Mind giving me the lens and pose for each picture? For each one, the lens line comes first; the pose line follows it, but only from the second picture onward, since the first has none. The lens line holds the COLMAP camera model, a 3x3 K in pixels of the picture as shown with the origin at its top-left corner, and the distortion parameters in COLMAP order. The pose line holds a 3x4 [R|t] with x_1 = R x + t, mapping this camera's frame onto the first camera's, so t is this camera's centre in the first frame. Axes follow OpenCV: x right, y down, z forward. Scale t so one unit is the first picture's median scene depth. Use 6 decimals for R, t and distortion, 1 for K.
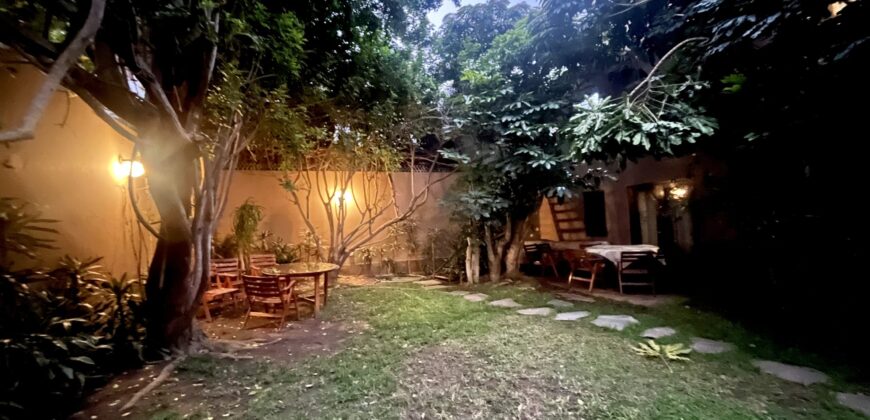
lens RADIAL K [[351.5, 0, 433.9], [0, 351.5, 209.4], [0, 0, 1]] dist [-0.000780, -0.000231]
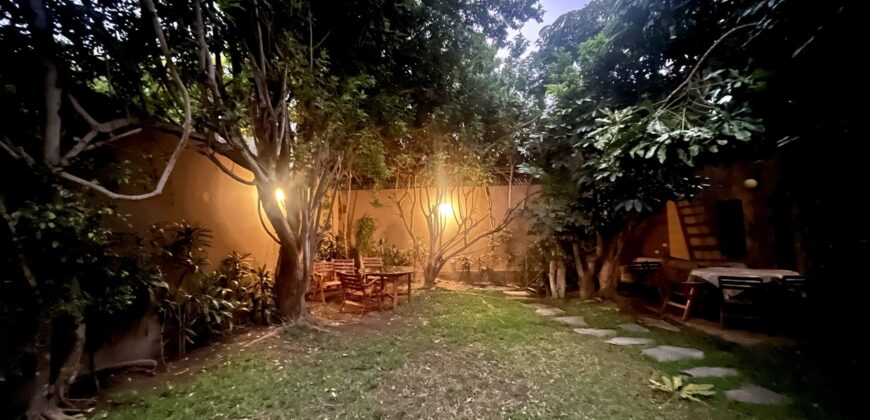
lens RADIAL K [[351.5, 0, 433.9], [0, 351.5, 209.4], [0, 0, 1]] dist [-0.000780, -0.000231]
pose [[0.903445, -0.007042, -0.428645, 0.235504], [-0.003616, 0.999704, -0.024044, -0.012459], [0.428688, 0.023273, 0.903153, -0.039403]]
